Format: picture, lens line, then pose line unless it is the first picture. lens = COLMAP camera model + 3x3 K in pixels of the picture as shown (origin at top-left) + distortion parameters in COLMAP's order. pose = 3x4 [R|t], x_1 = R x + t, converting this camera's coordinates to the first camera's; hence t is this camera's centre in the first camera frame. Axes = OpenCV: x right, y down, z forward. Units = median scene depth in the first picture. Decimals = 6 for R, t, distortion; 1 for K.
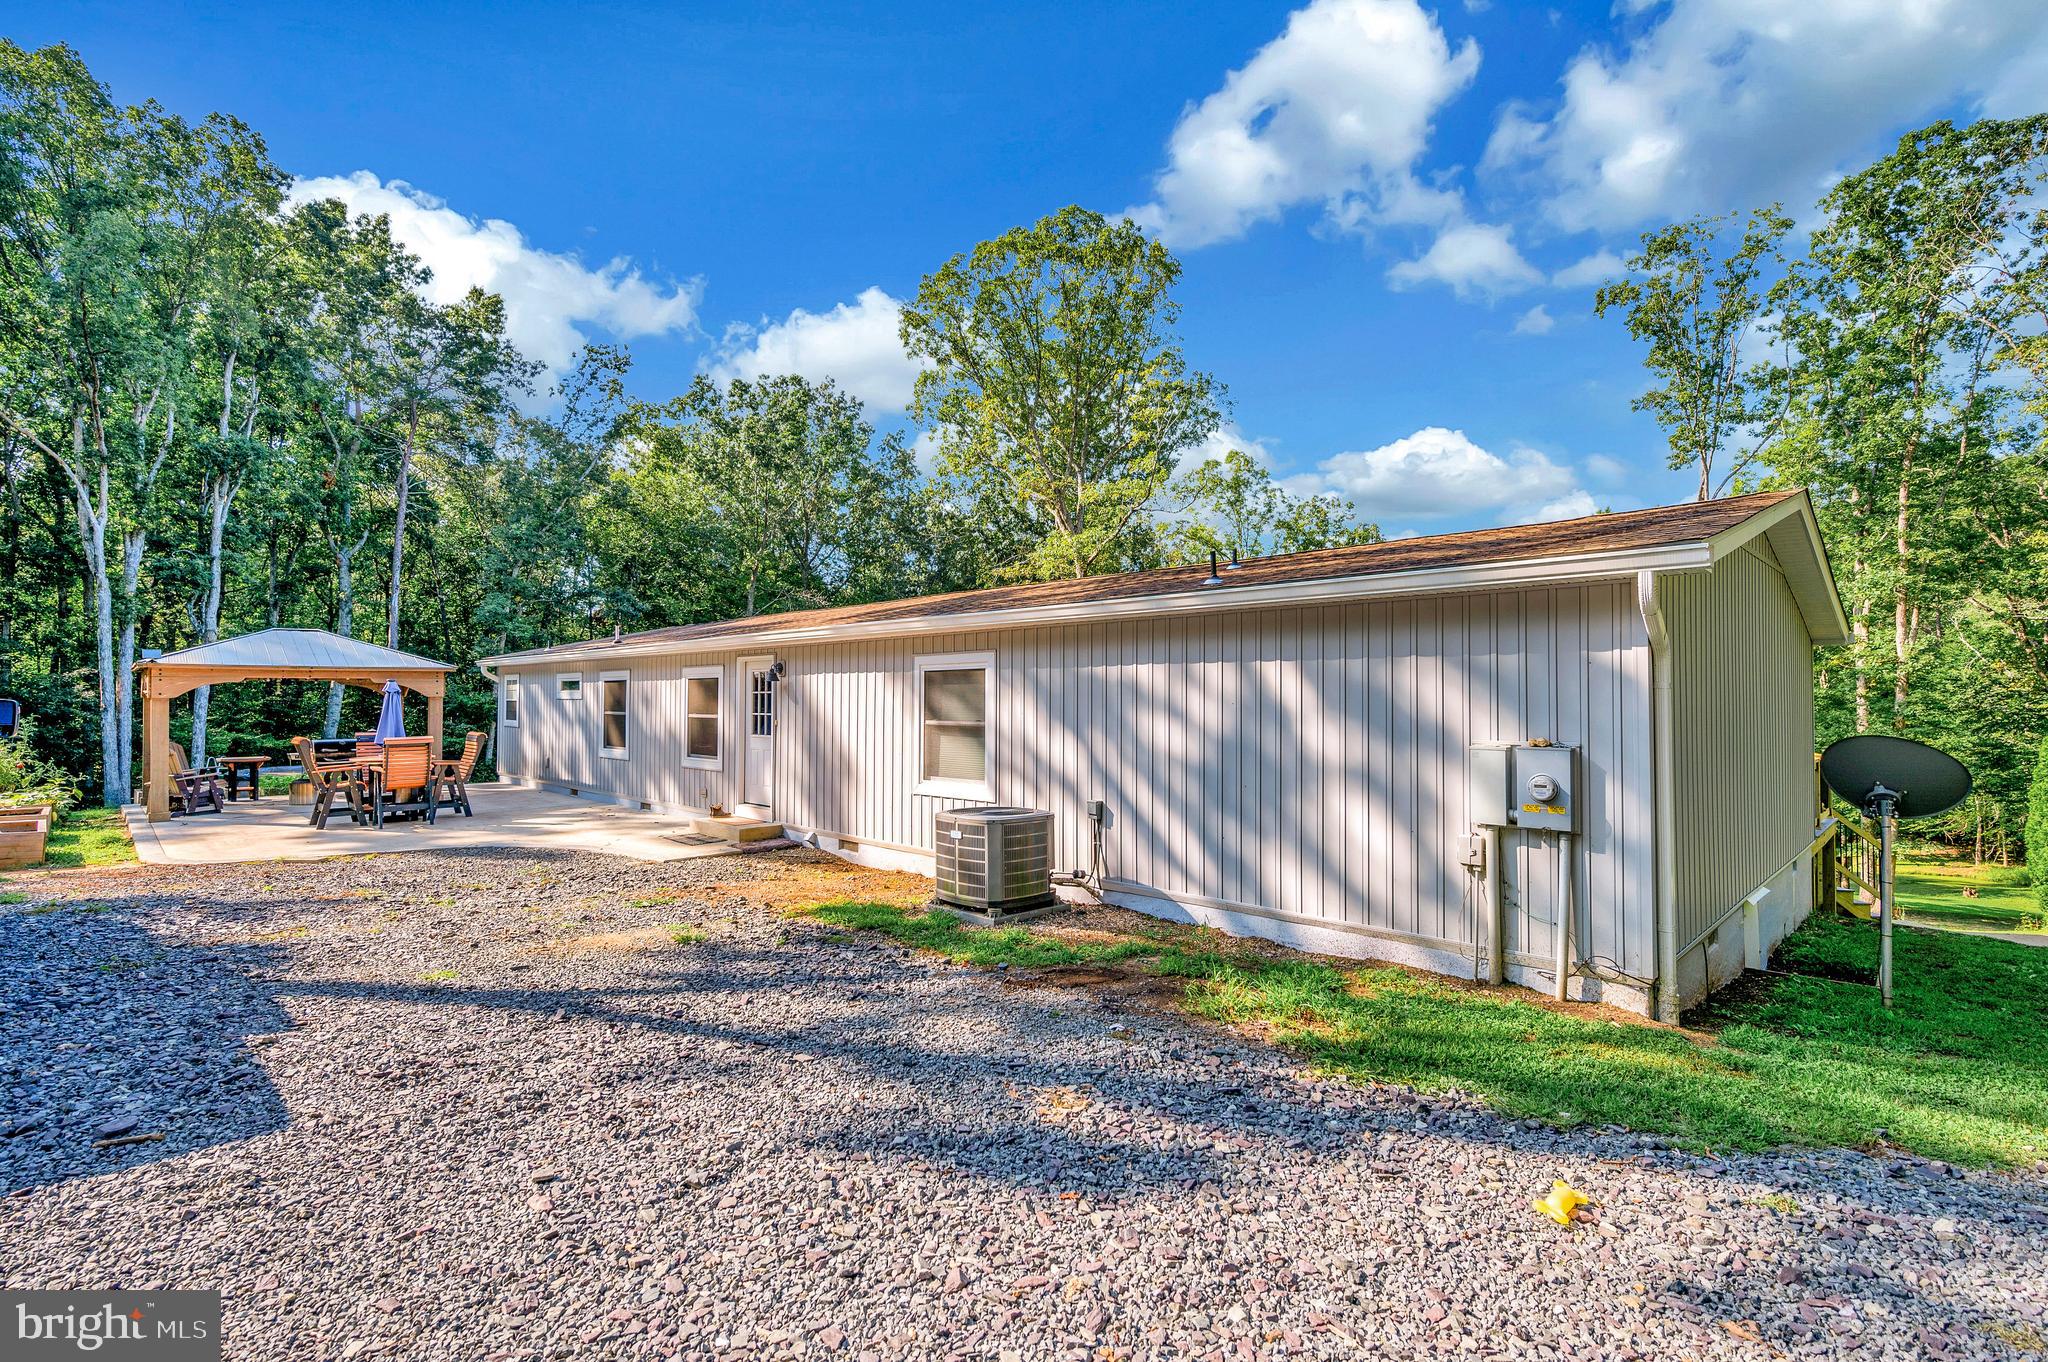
lens RADIAL K [[951.4, 0, 1027.4], [0, 951.4, 681.8], [0, 0, 1]] dist [0.001785, -0.000052]
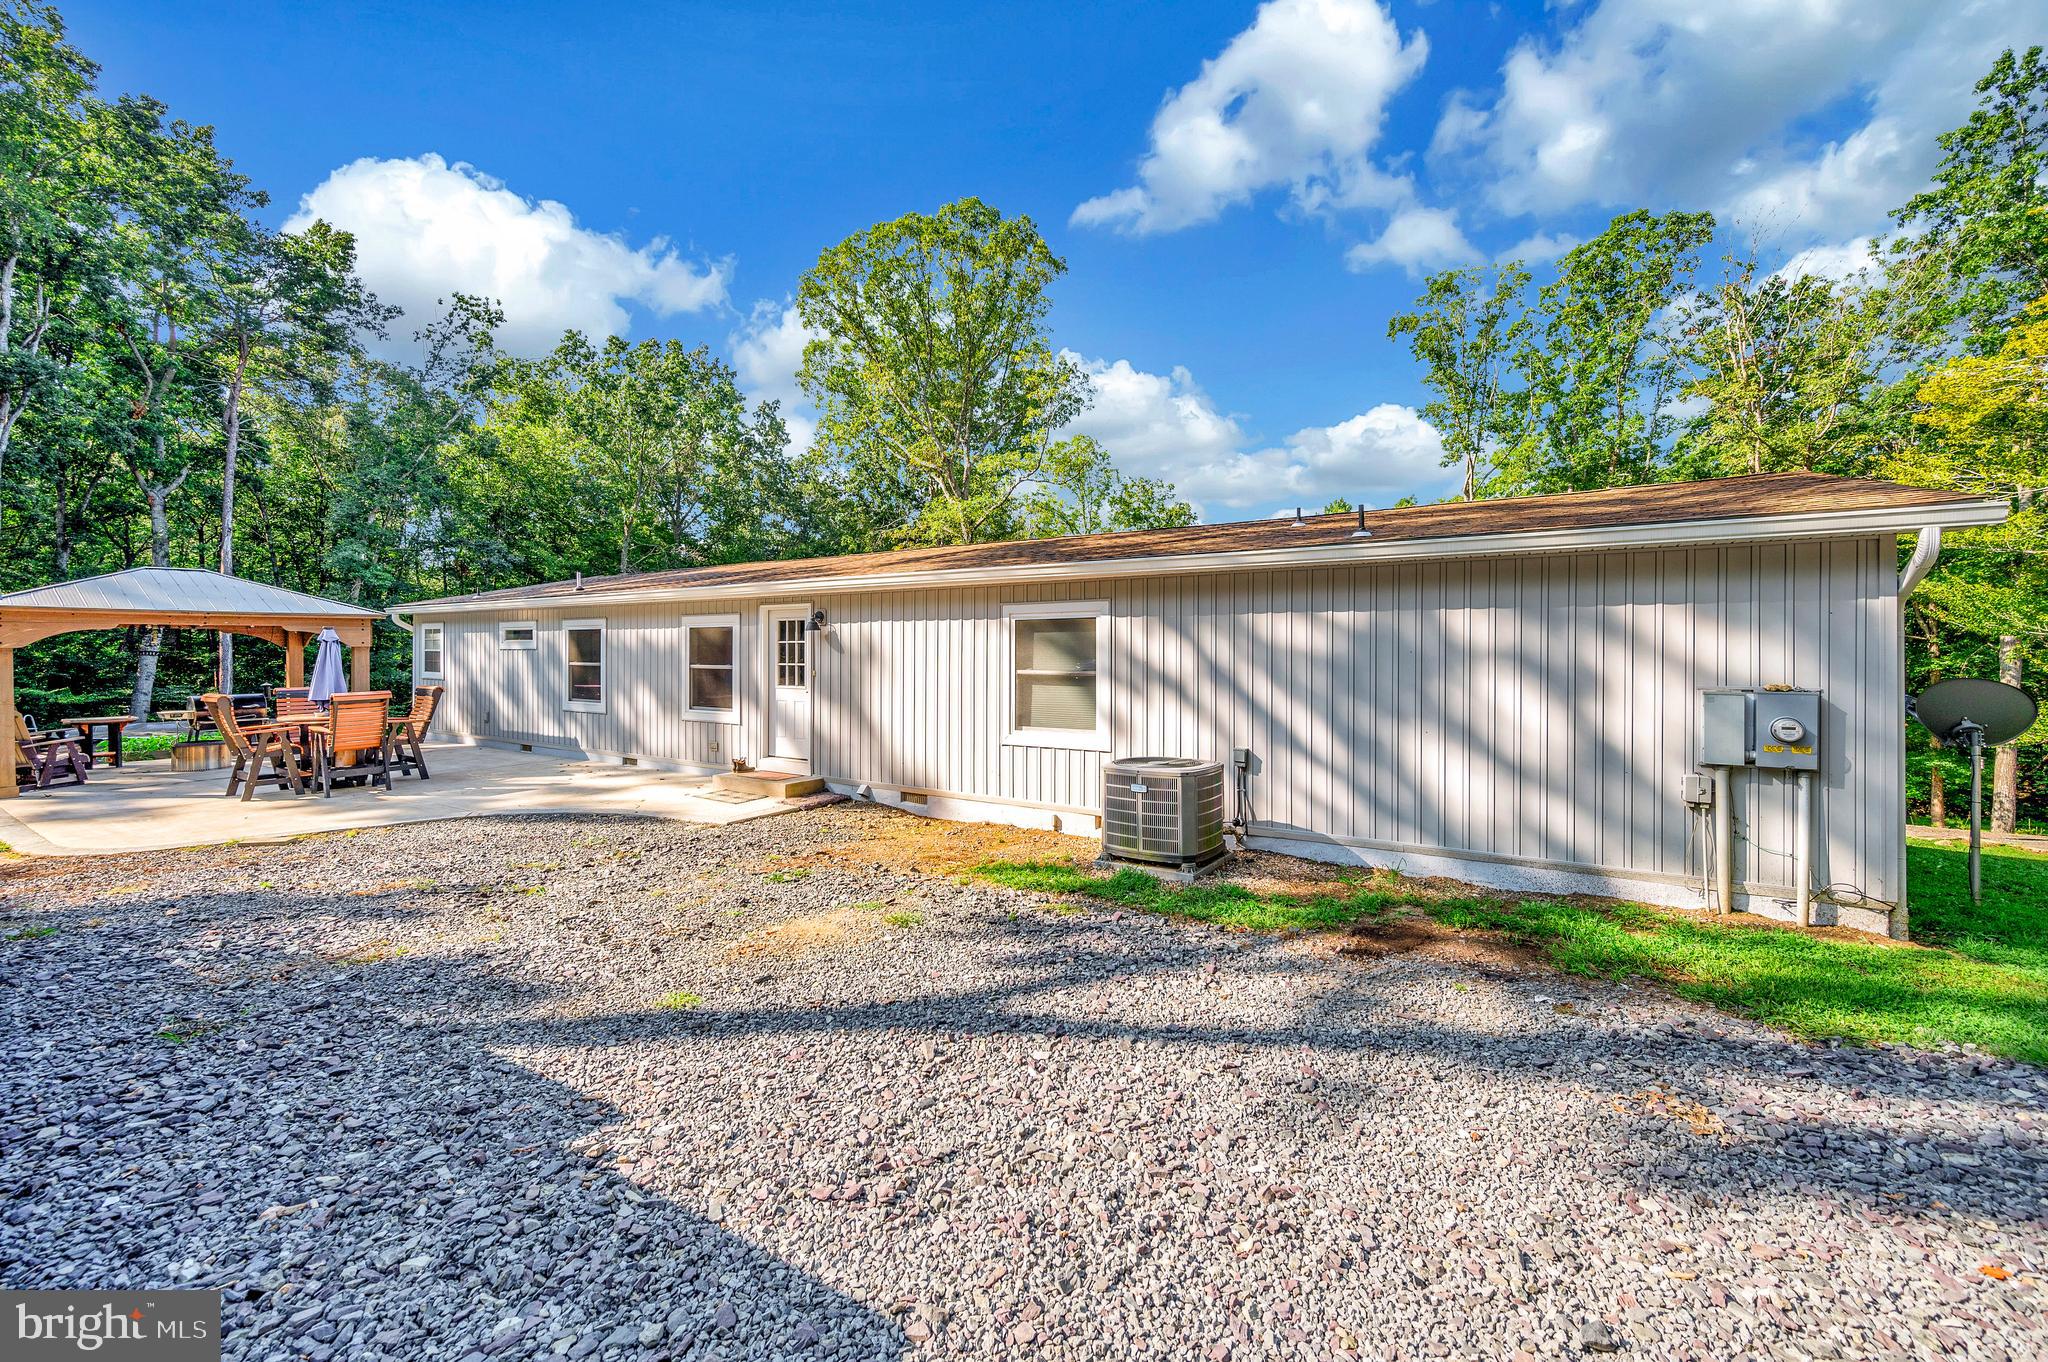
lens RADIAL K [[825.1, 0, 1038.9], [0, 825.1, 648.6], [0, 0, 1]] dist [-0.001442, -0.000136]
pose [[0.975684, -0.000468, 0.219180, -0.136361], [-0.003179, 0.999862, 0.016285, 0.002227], [-0.219158, -0.016586, 0.975549, 0.079434]]
